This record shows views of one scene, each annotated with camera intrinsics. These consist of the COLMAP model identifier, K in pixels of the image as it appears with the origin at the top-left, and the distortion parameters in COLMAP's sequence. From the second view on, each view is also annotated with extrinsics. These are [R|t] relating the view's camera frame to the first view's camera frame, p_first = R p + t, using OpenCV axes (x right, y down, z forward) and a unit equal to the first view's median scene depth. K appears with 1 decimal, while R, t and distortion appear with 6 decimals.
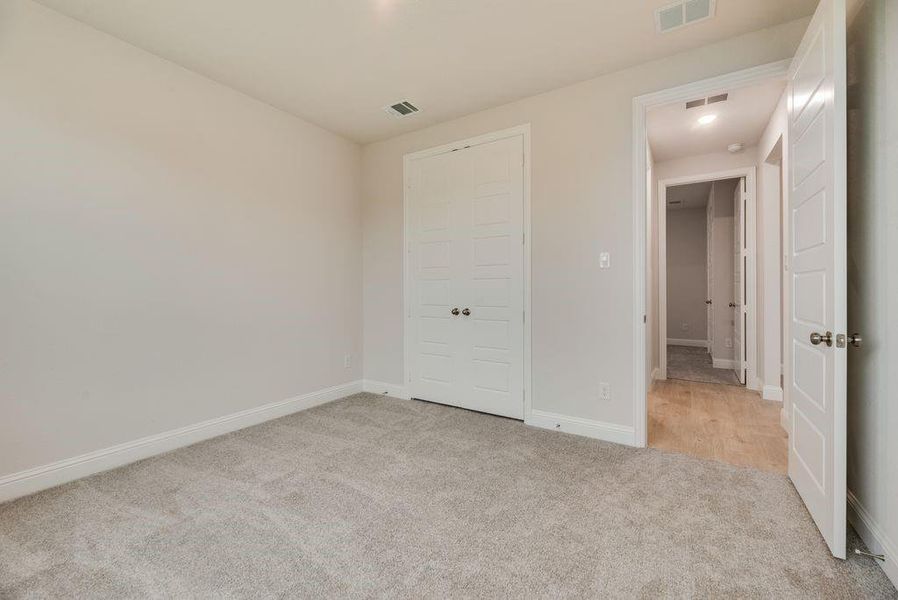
lens RADIAL K [[369.6, 0, 447.9], [0, 369.6, 293.5], [0, 0, 1]] dist [0.000545, -0.000235]
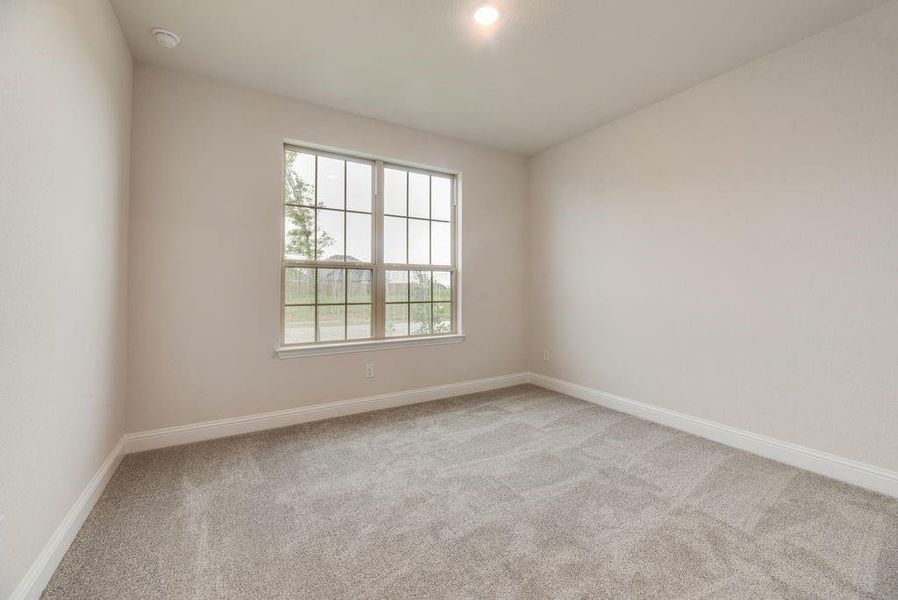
lens RADIAL K [[369.6, 0, 447.9], [0, 369.6, 293.5], [0, 0, 1]] dist [0.000545, -0.000235]
pose [[-0.446804, 0.011281, -0.894561, 0.718738], [-0.002721, 0.999899, 0.013968, -0.015845], [0.894628, 0.008675, -0.446728, 1.048029]]
